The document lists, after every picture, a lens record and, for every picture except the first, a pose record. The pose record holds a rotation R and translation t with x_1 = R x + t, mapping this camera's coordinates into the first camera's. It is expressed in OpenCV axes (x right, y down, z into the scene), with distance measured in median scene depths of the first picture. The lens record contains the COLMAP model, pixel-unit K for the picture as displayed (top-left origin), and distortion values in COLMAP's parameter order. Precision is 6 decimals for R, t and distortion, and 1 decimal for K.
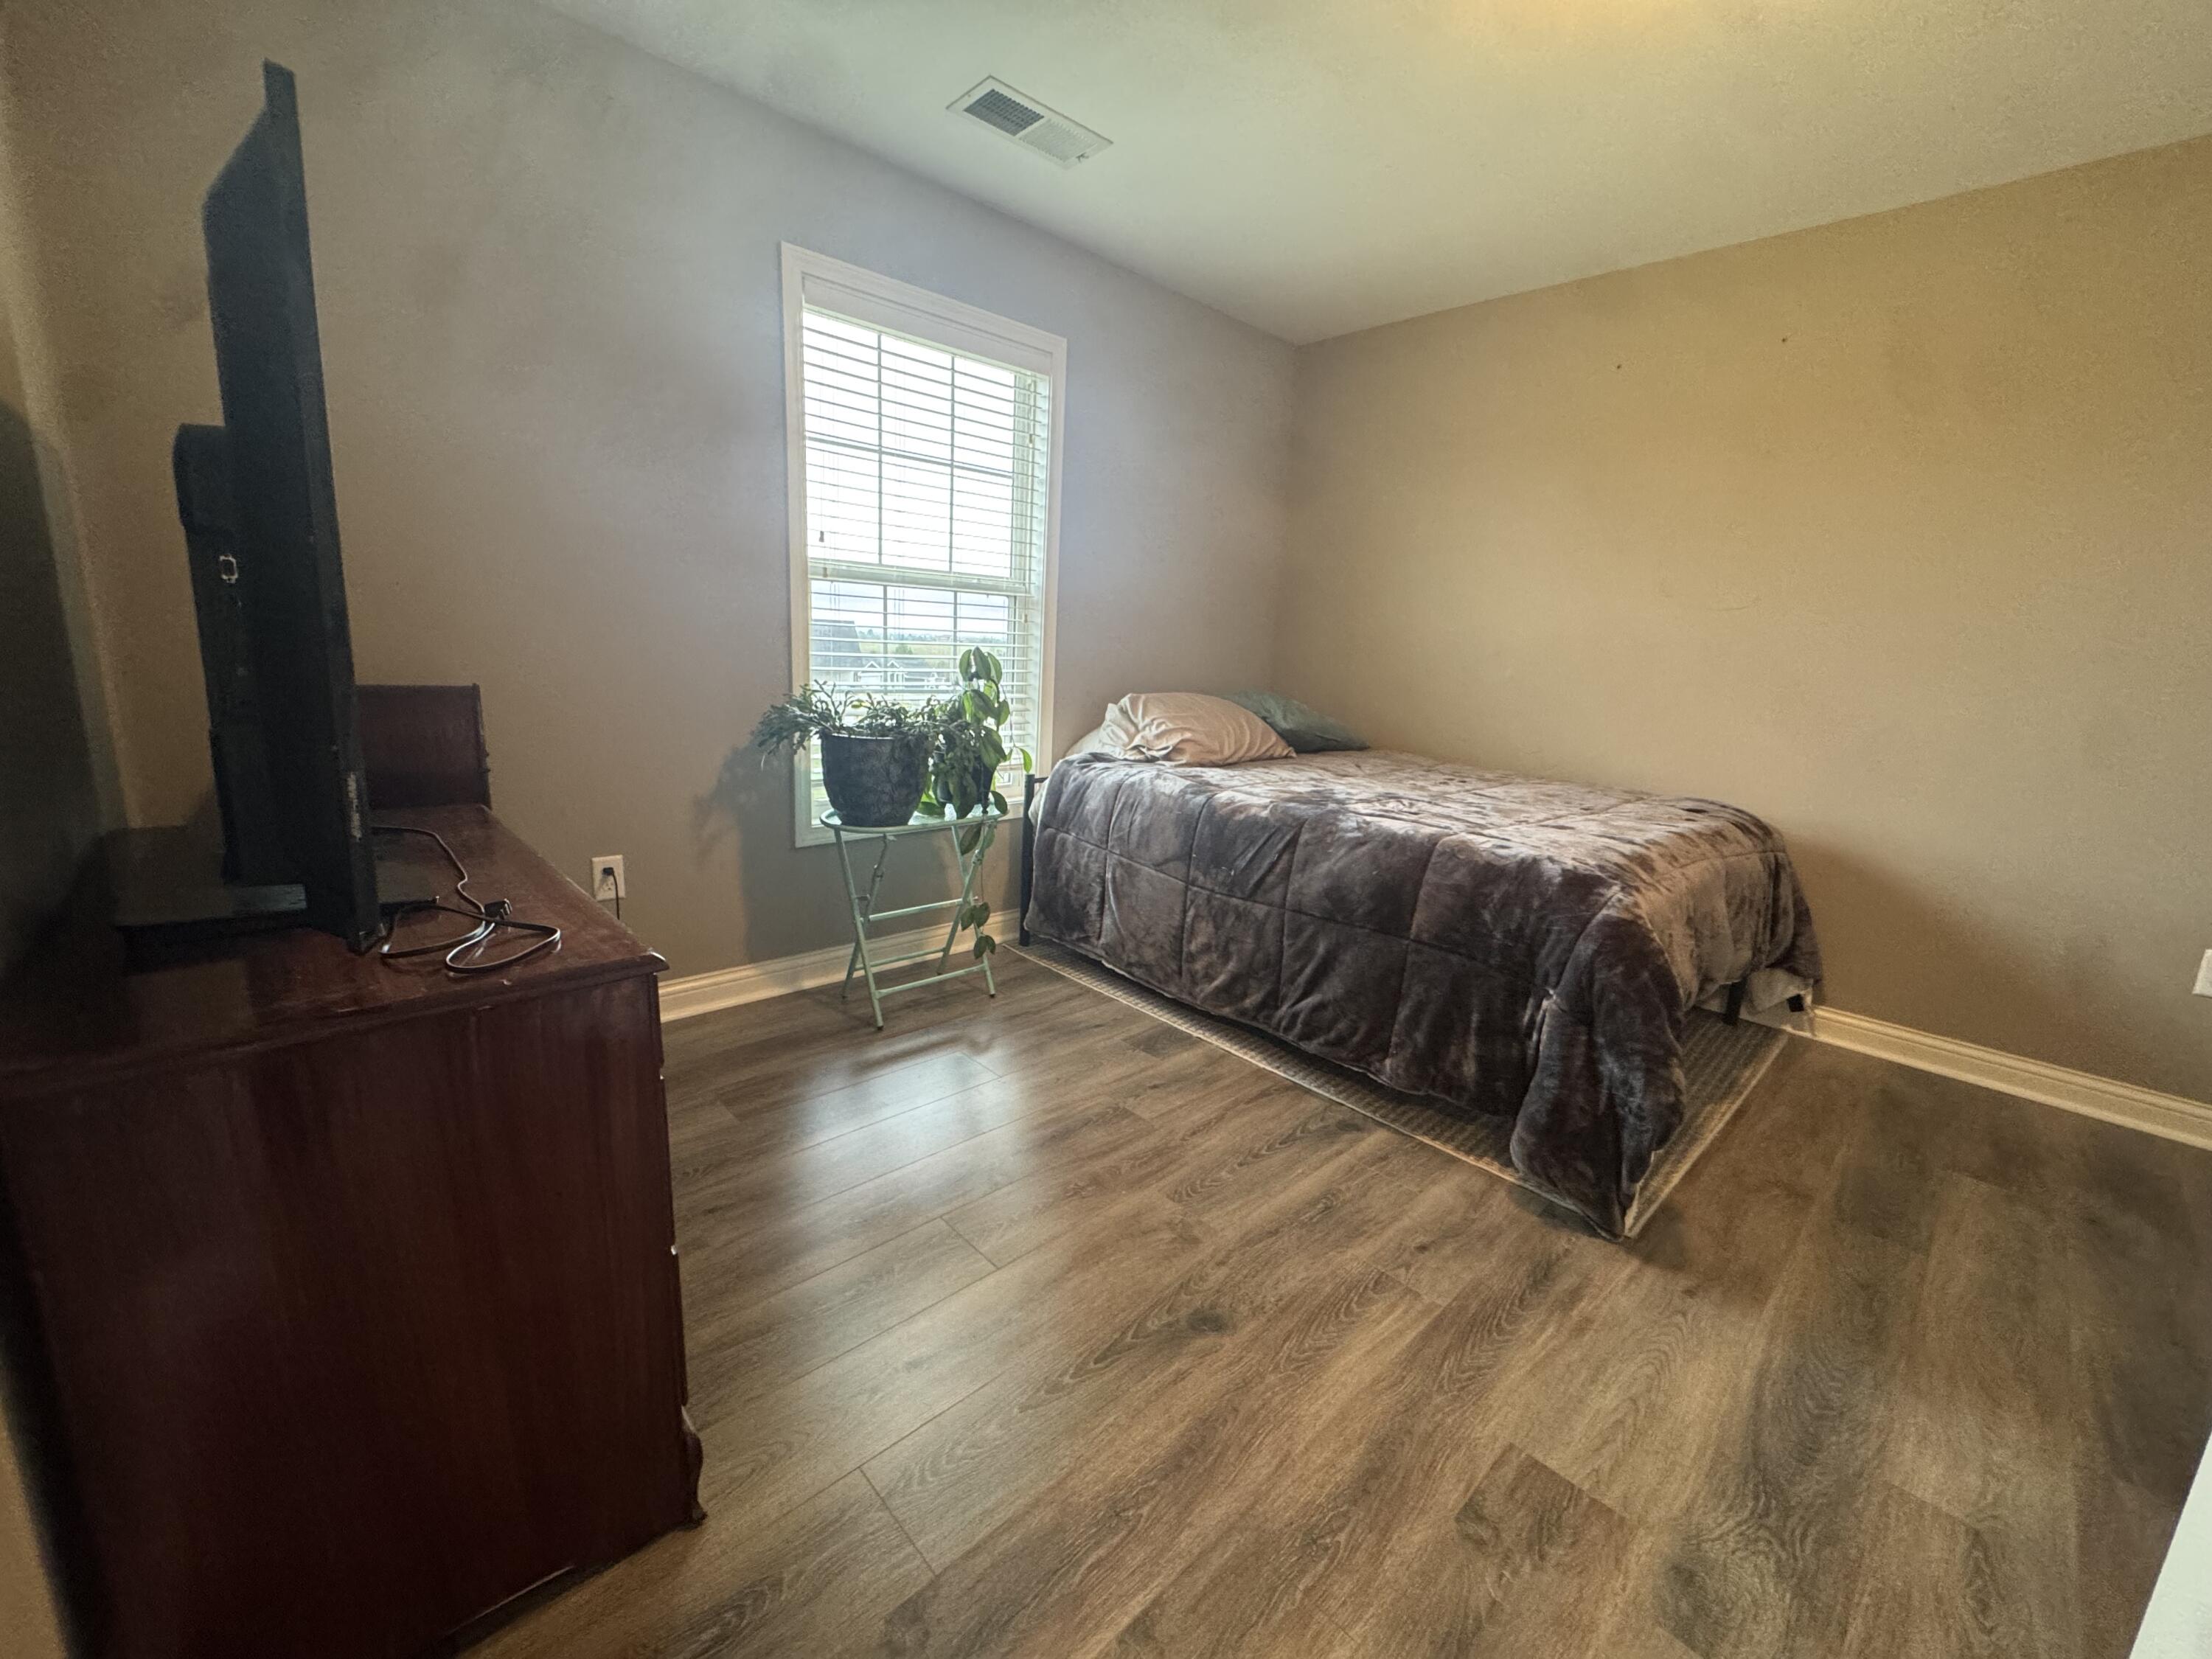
lens RADIAL K [[889.6, 0, 1101.0], [0, 889.6, 828.4], [0, 0, 1]] dist [-0.004952, 0.000847]
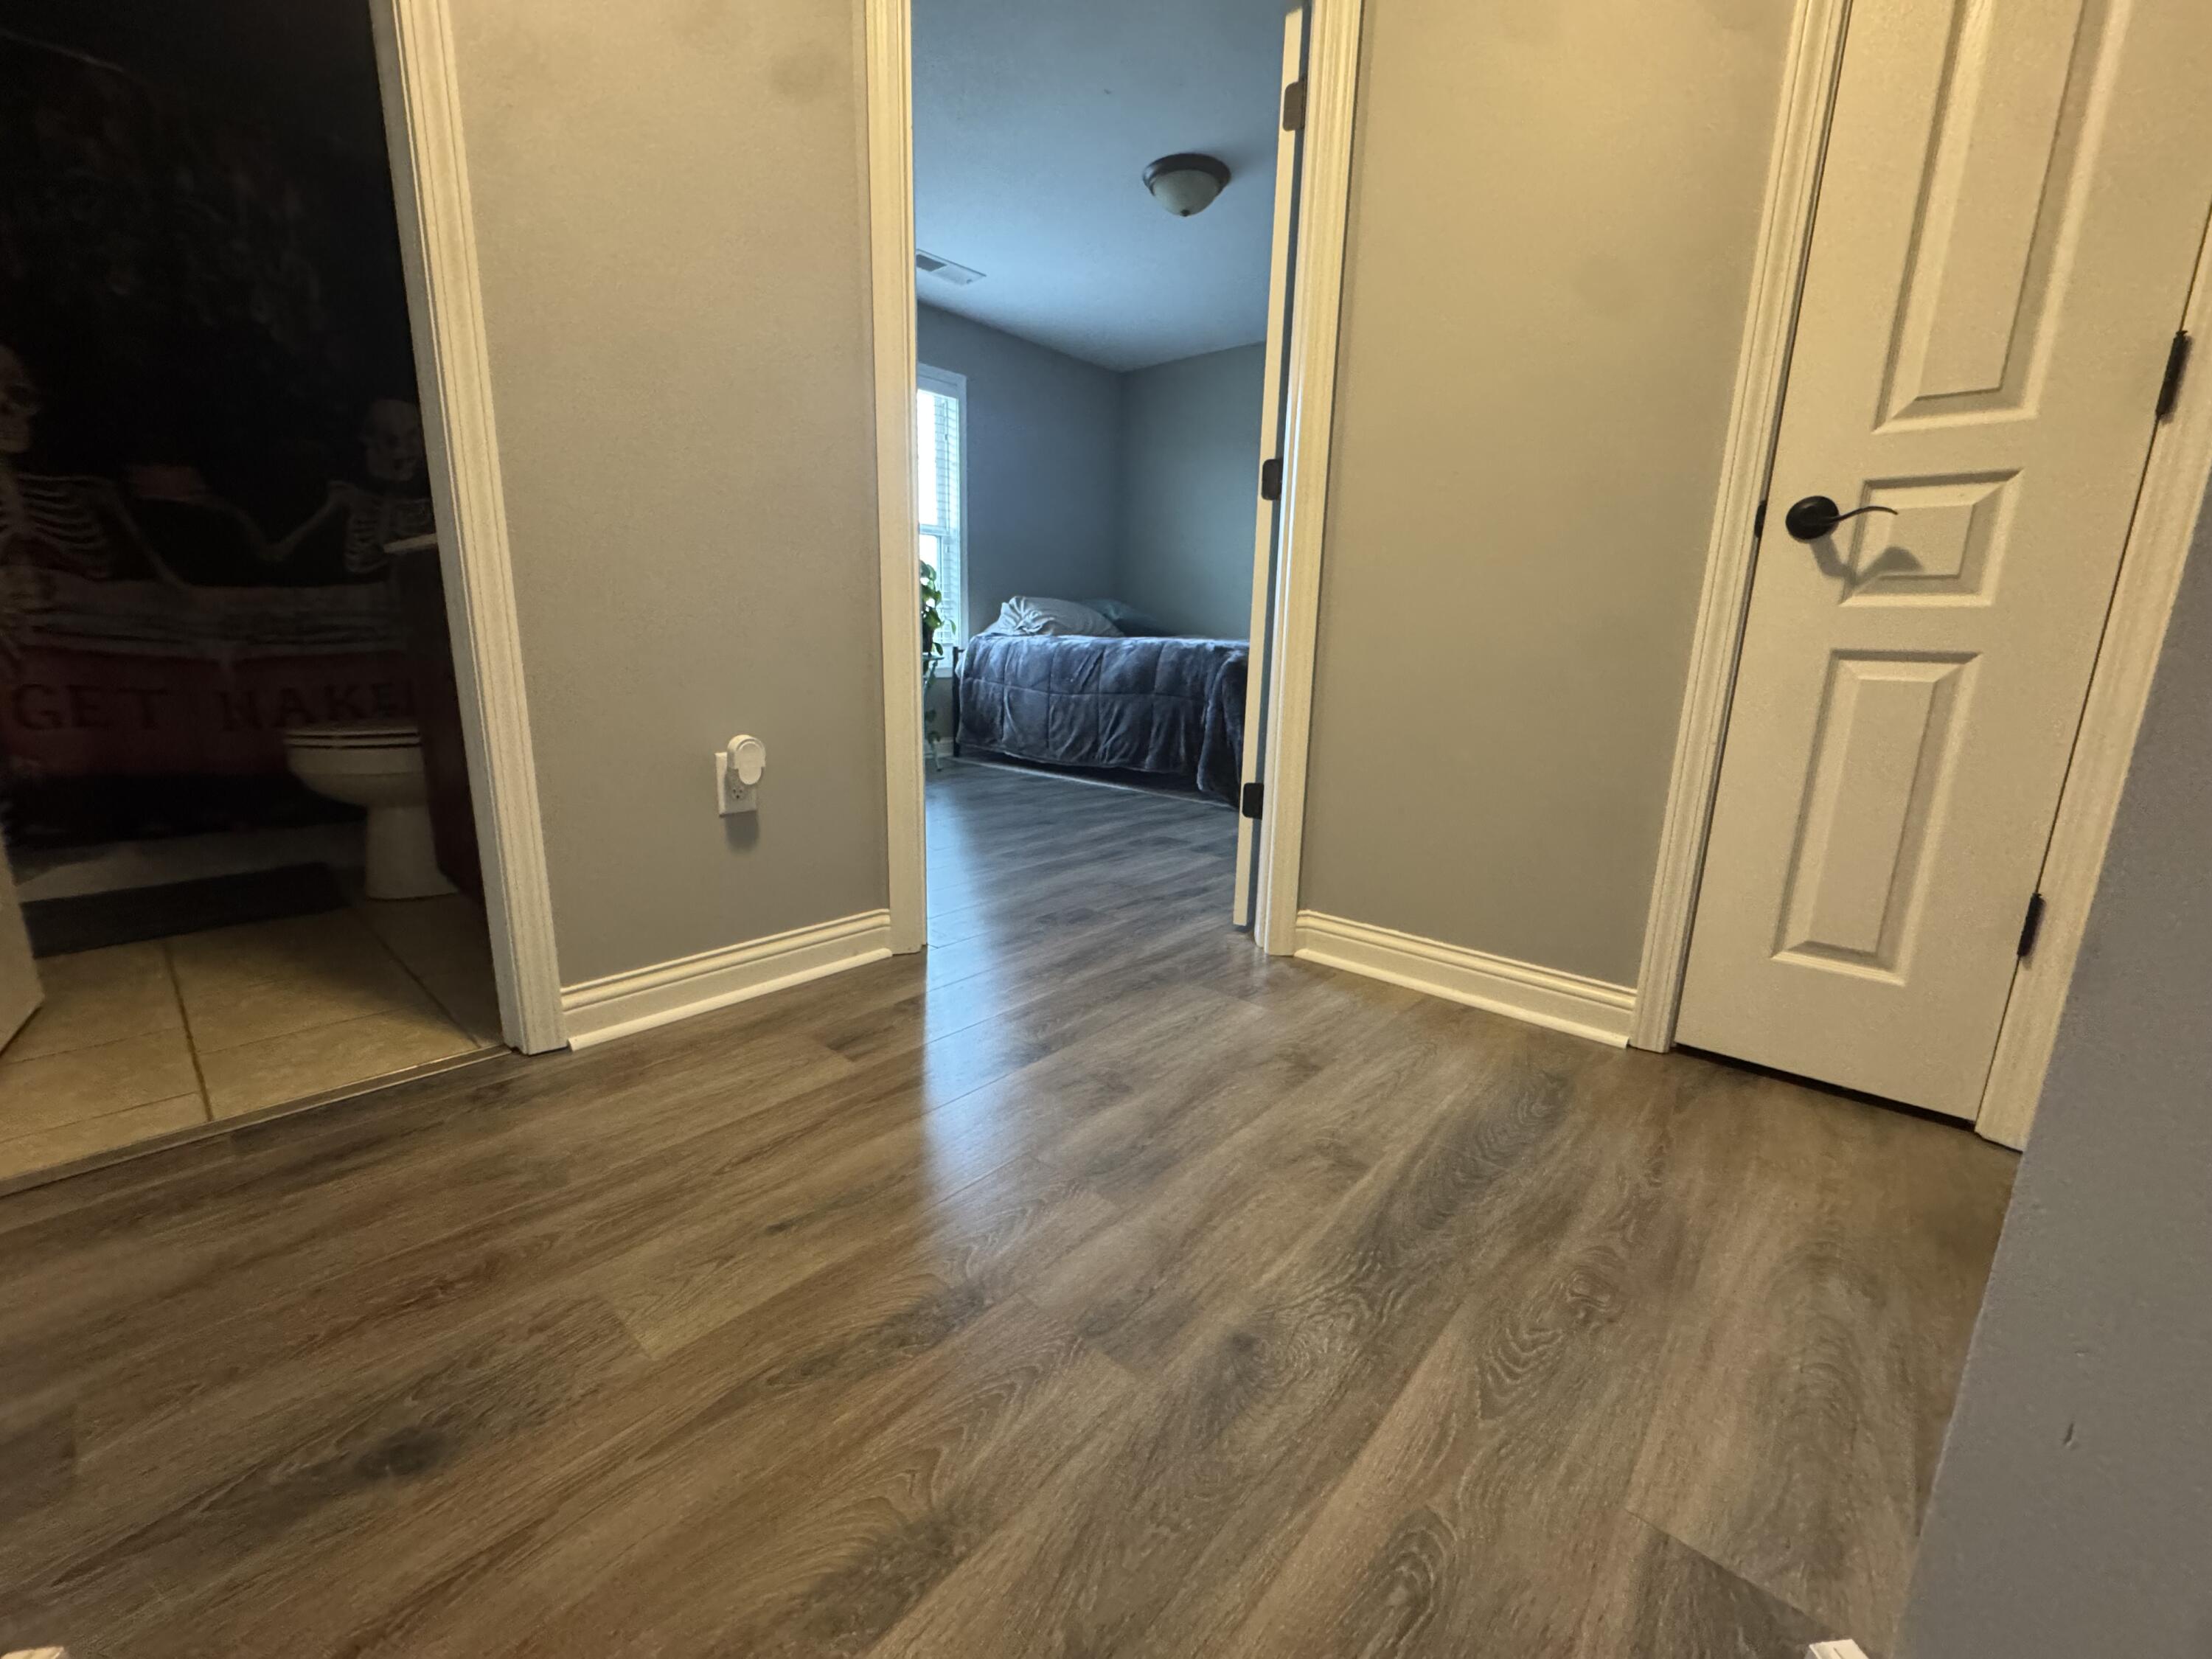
lens RADIAL K [[889.6, 0, 1108.6], [0, 889.6, 831.0], [0, 0, 1]] dist [-0.004952, 0.000847]
pose [[0.994596, -0.046336, 0.092906, 0.037379], [0.044993, 0.998851, 0.016500, 0.304291], [-0.093564, -0.012231, 0.995538, -0.745993]]
